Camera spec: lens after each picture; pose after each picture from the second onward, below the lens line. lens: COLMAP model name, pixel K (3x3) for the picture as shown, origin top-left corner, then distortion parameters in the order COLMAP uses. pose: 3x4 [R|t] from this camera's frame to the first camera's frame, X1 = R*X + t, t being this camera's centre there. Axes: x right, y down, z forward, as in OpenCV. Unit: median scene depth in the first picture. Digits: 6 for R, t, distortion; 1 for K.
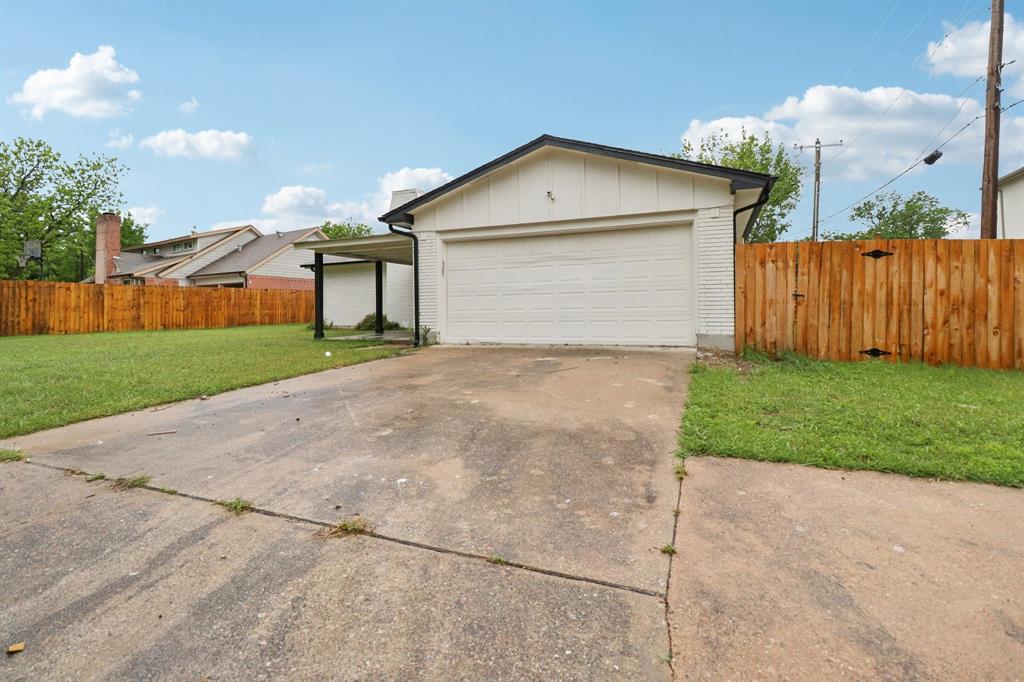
lens RADIAL K [[473.6, 0, 511.0], [0, 473.6, 318.0], [0, 0, 1]] dist [-0.000232, -0.014574]
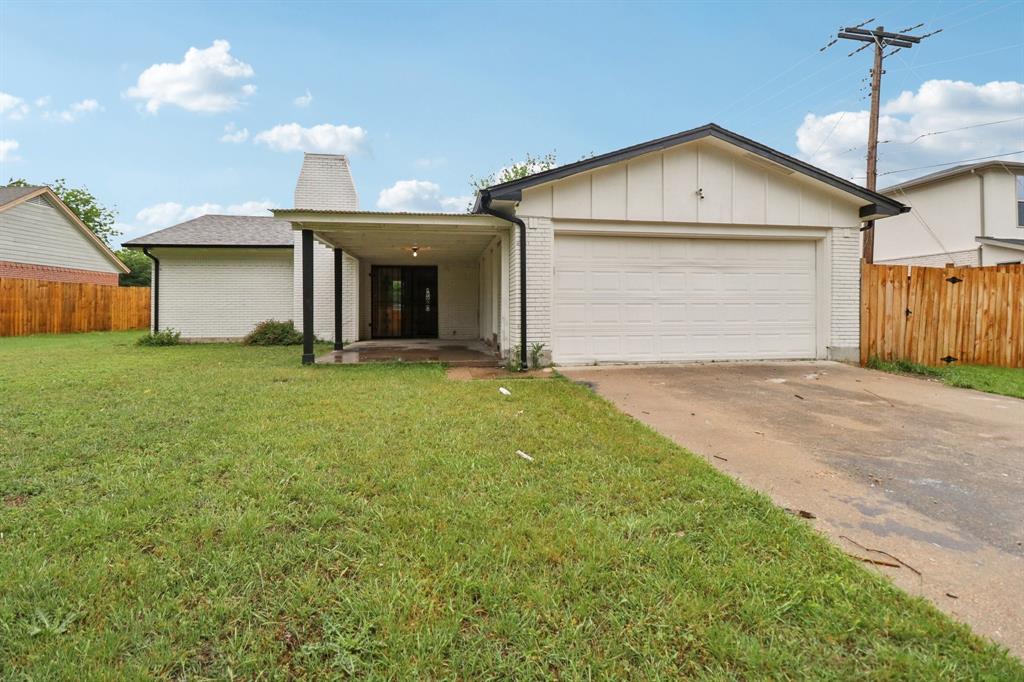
lens RADIAL K [[473.6, 0, 511.0], [0, 473.6, 318.0], [0, 0, 1]] dist [-0.000232, -0.014574]
pose [[0.861359, 0.006724, 0.507953, -0.778614], [-0.002716, 0.999959, -0.008630, -0.019909], [-0.507990, 0.006054, 0.861342, 0.482804]]
